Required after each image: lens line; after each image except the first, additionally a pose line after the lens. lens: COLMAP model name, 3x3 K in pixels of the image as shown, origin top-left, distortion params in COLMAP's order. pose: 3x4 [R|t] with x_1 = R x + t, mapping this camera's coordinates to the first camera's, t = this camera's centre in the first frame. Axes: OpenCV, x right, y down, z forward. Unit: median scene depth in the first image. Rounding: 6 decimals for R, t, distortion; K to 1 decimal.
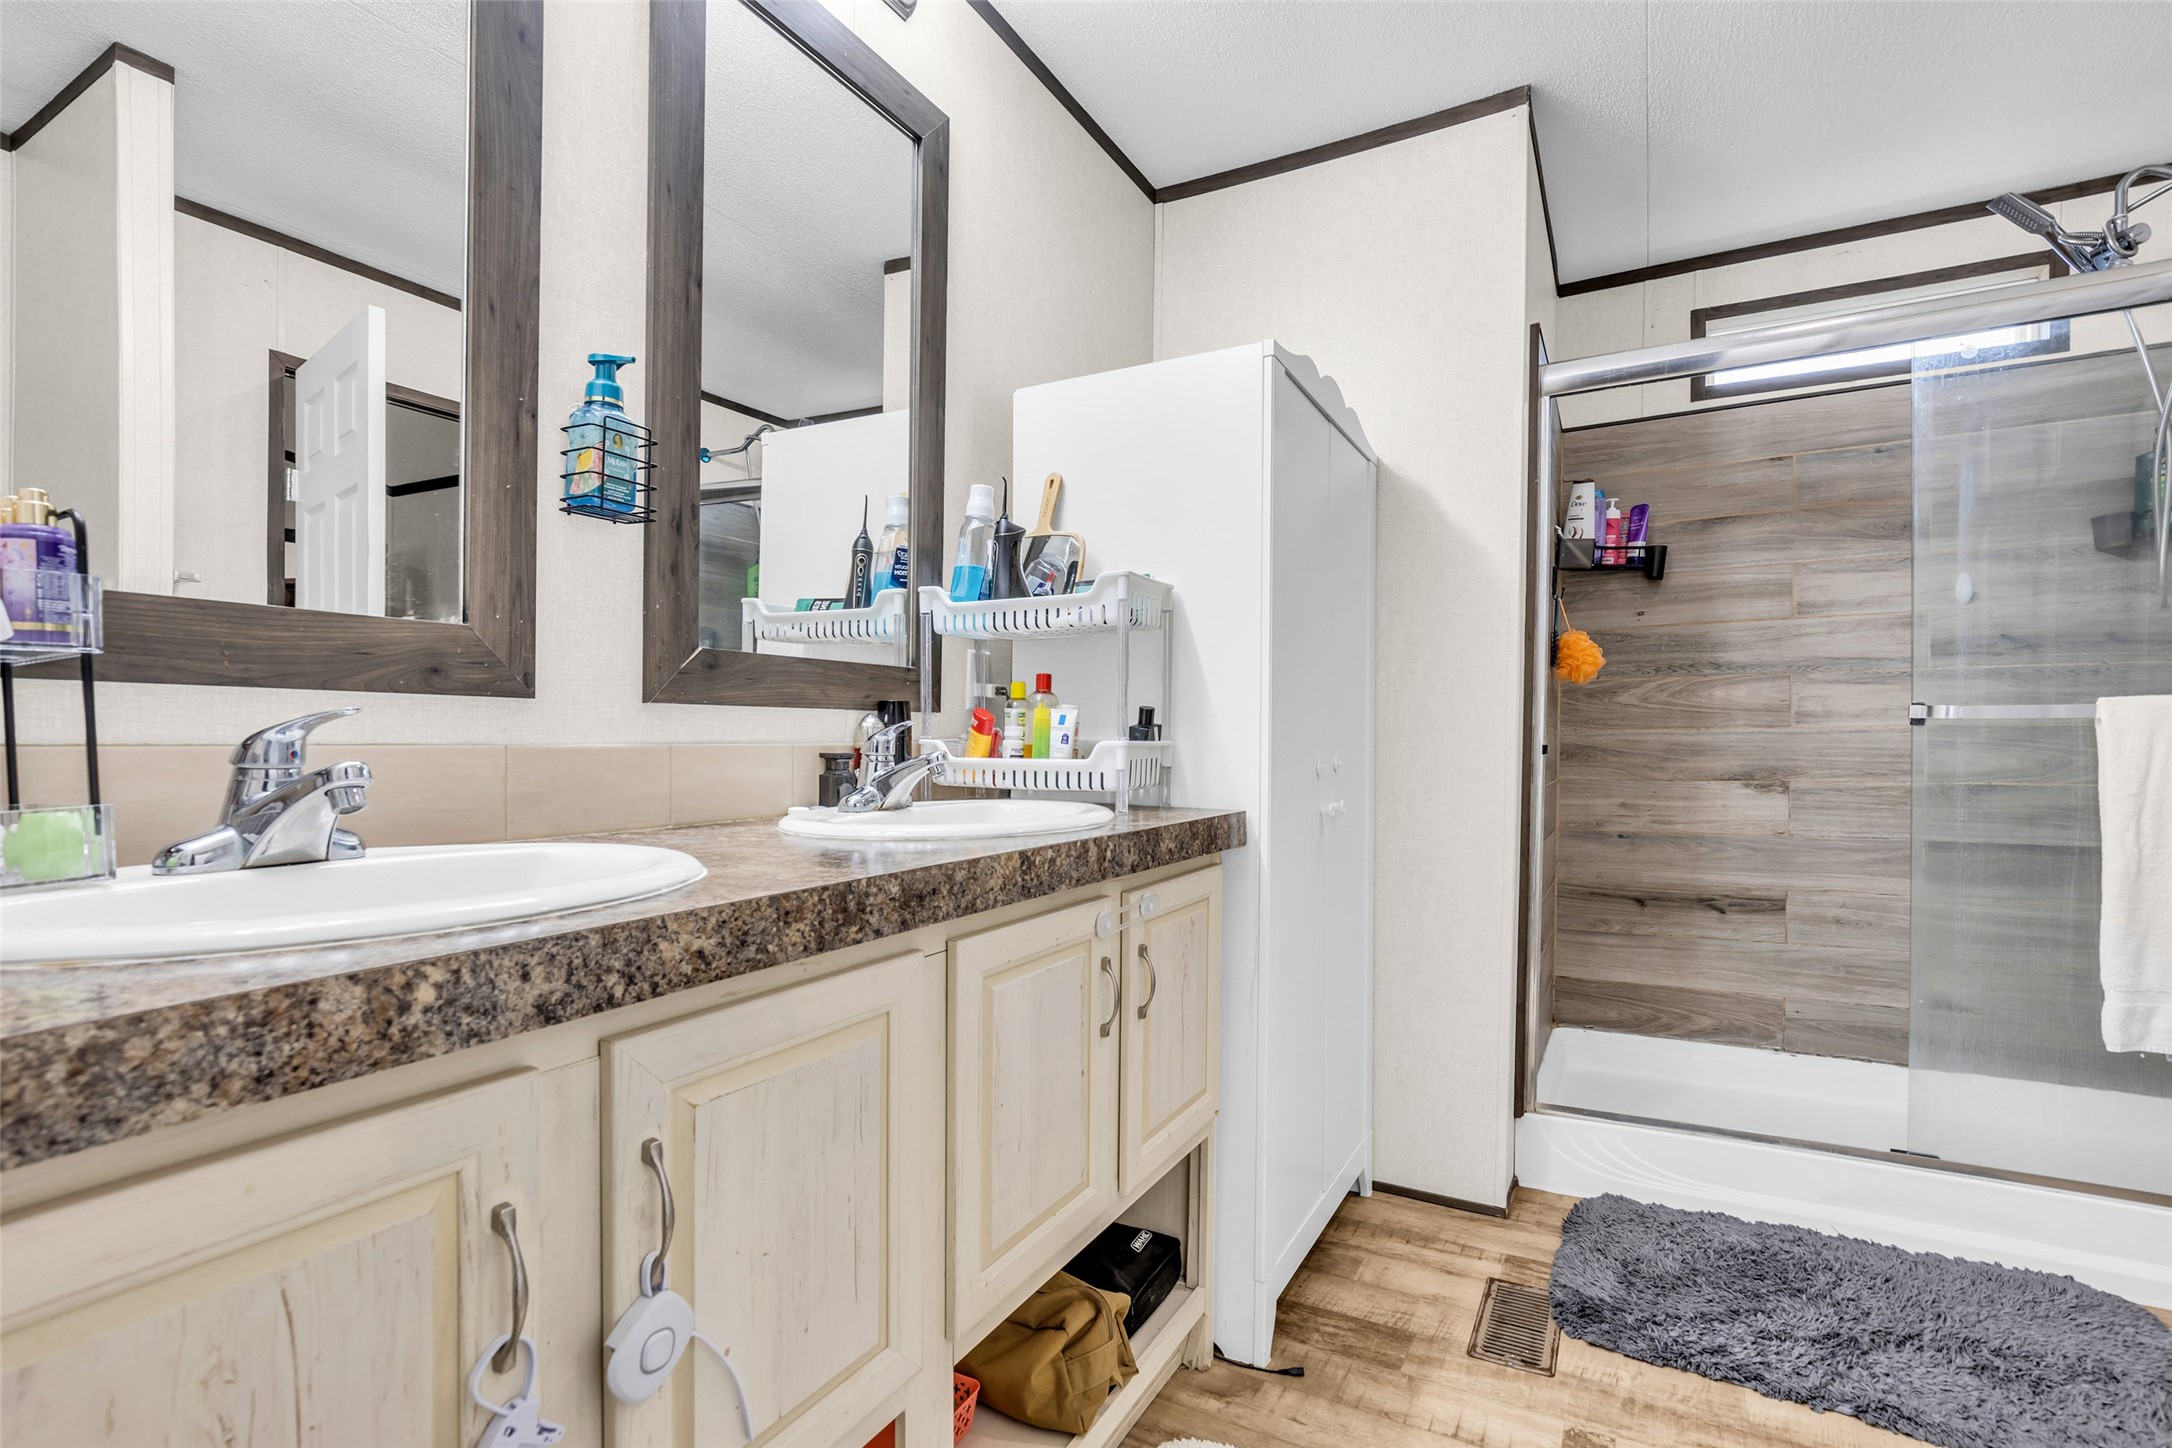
lens RADIAL K [[1000.4, 0, 1077.9], [0, 1000.4, 728.9], [0, 0, 1]] dist [0.003631, 0.000571]
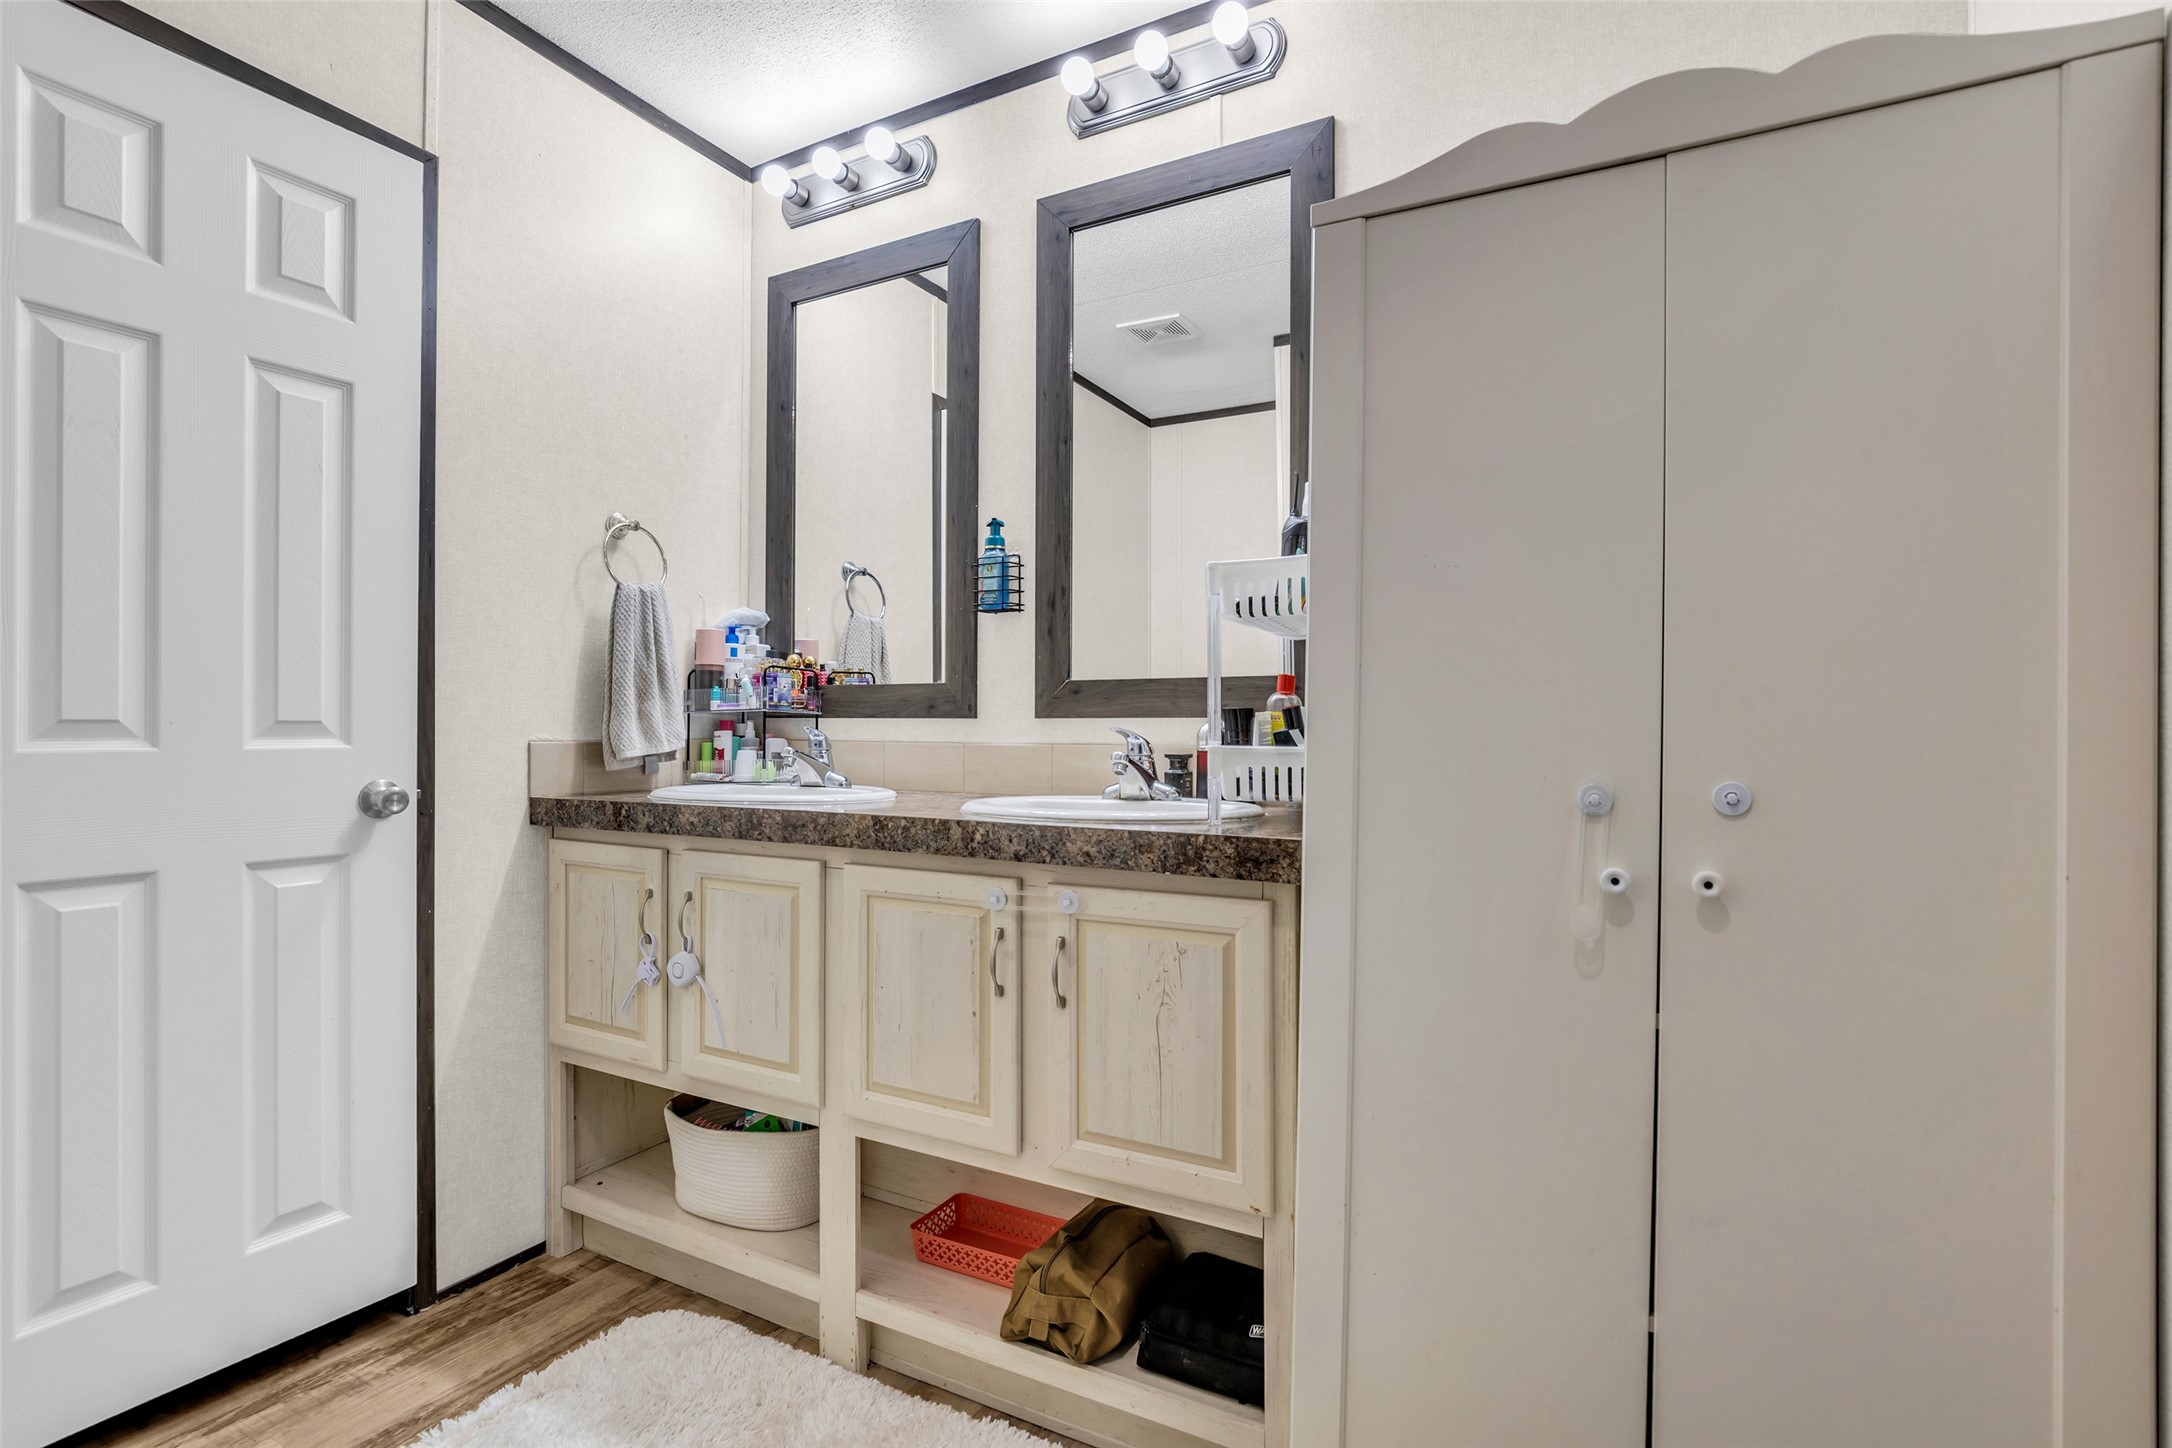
lens RADIAL K [[1000.4, 0, 1091.2], [0, 1000.4, 737.3], [0, 0, 1]] dist [0.003631, 0.000571]
pose [[0.023257, -0.003663, -0.999723, 1.406100], [-0.000413, 0.999993, -0.003674, 0.012023], [0.999729, 0.000499, 0.023255, 1.269181]]
